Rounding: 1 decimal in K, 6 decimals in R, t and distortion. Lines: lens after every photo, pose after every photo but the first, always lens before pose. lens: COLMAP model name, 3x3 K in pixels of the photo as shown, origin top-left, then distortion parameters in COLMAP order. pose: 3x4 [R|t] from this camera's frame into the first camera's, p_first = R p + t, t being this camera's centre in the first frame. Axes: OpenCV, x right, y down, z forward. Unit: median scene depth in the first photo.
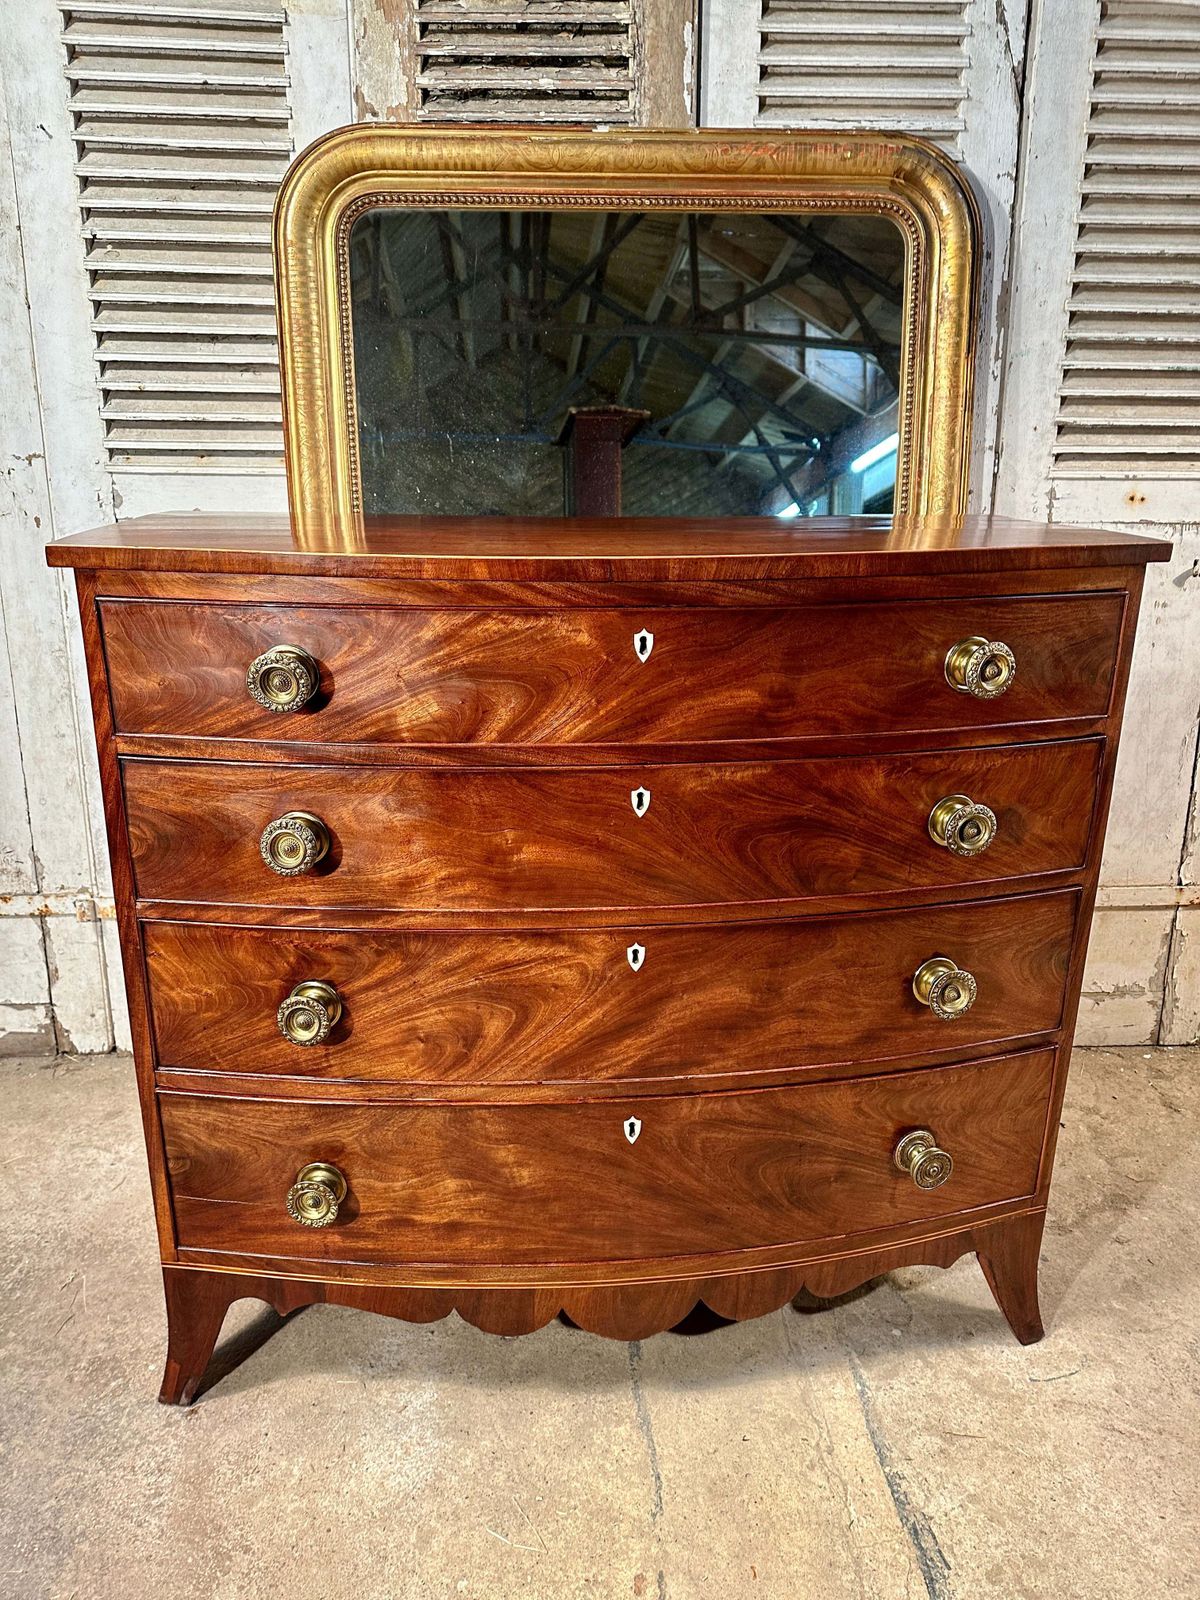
lens RADIAL K [[1114.7, 0, 593.7], [0, 1114.7, 796.3], [0, 0, 1]] dist [0.037196, -0.042725]
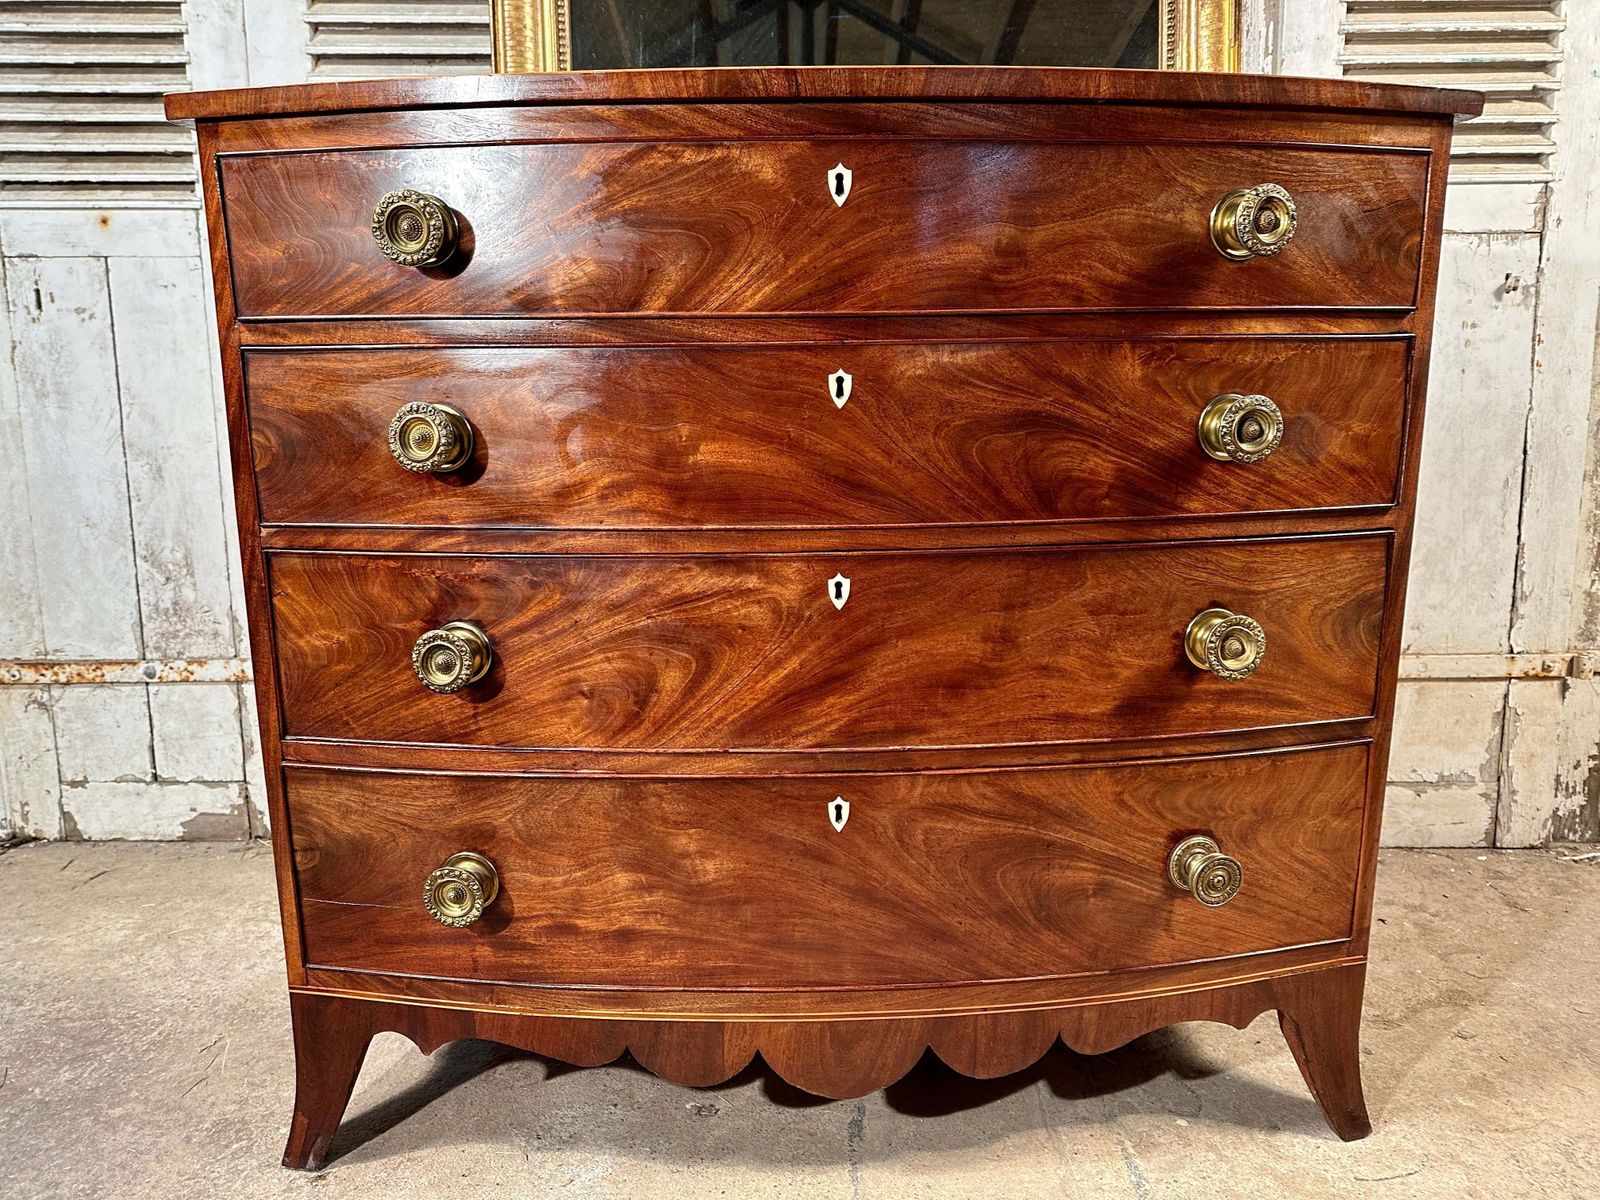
lens RADIAL K [[1114.7, 0, 795.6], [0, 1114.7, 609.4], [0, 0, 1]] dist [0.037196, -0.042725]
pose [[0.997405, -0.003192, -0.071919, 0.055900], [-0.004082, 0.994901, -0.100769, 0.208208], [0.071874, 0.100801, 0.992307, 0.153088]]
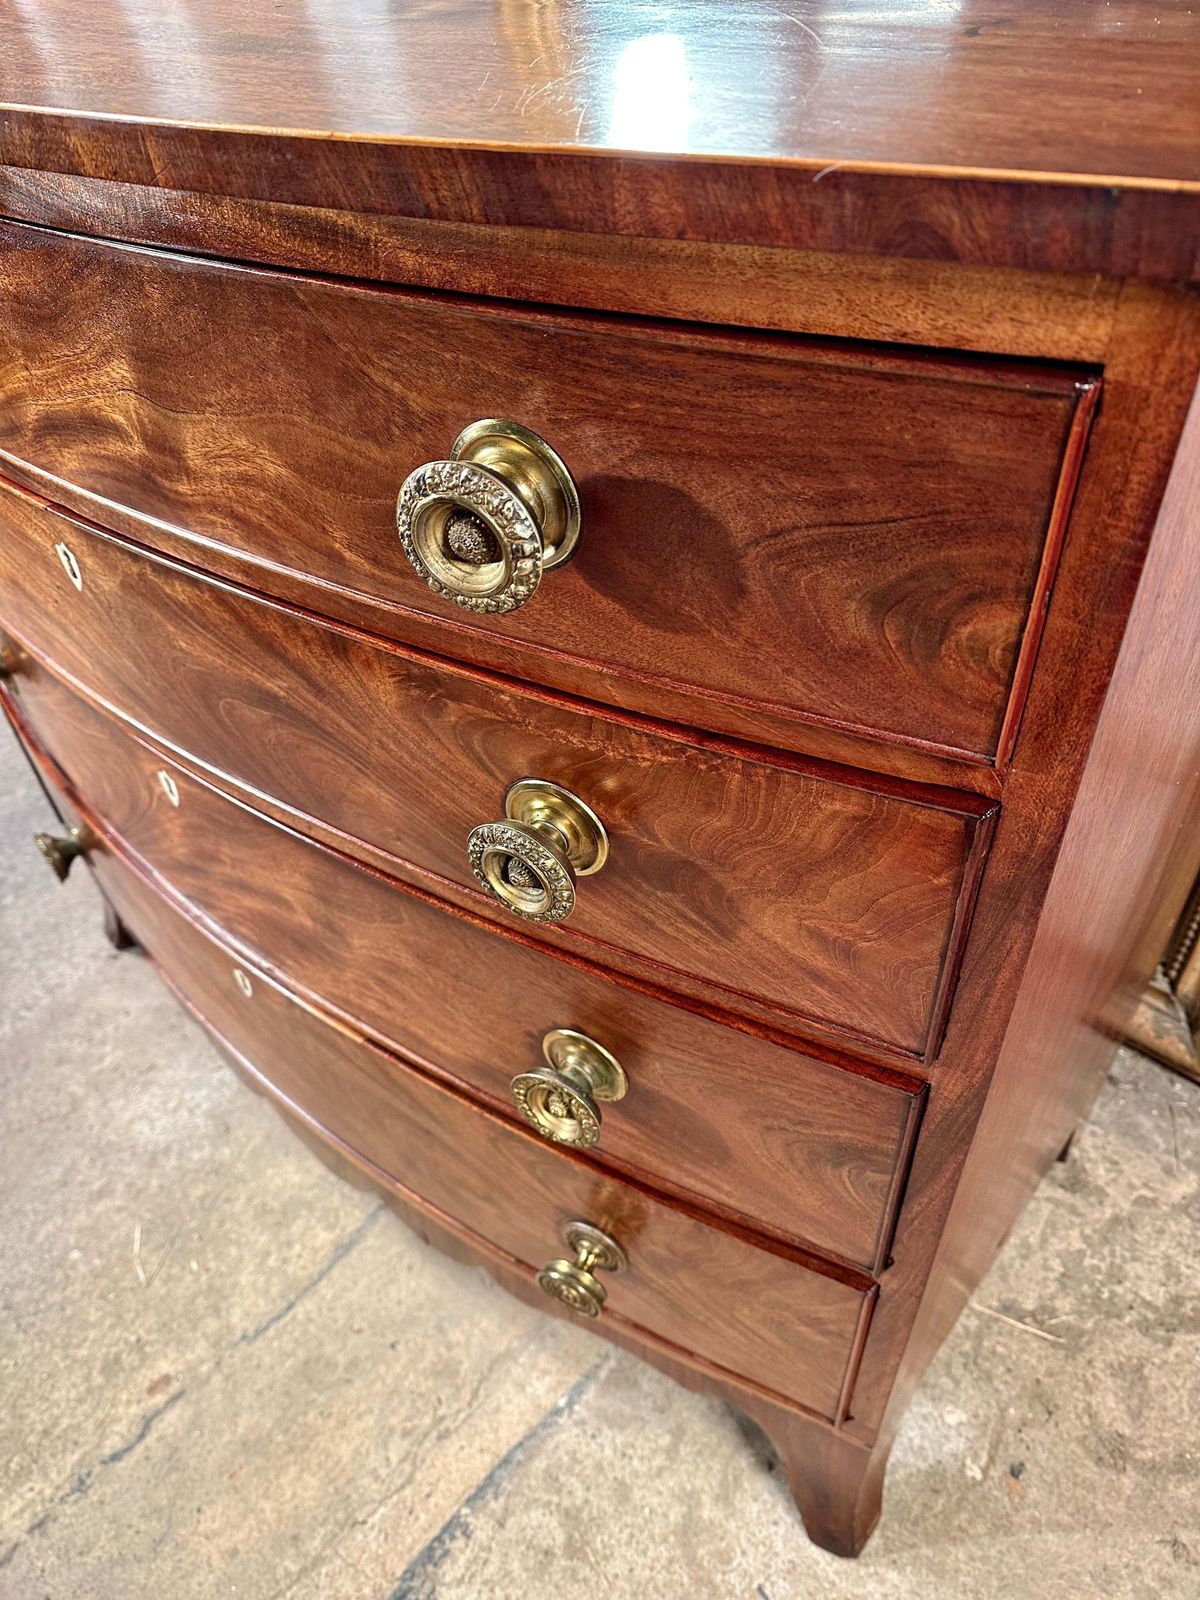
lens RADIAL K [[1114.7, 0, 624.3], [0, 1114.7, 795.9], [0, 0, 1]] dist [0.037196, -0.042725]
pose [[0.703907, 0.442883, -0.555311, 0.505300], [-0.170401, 0.864269, 0.473290, -0.176240], [0.689549, -0.238526, 0.683833, 0.628153]]
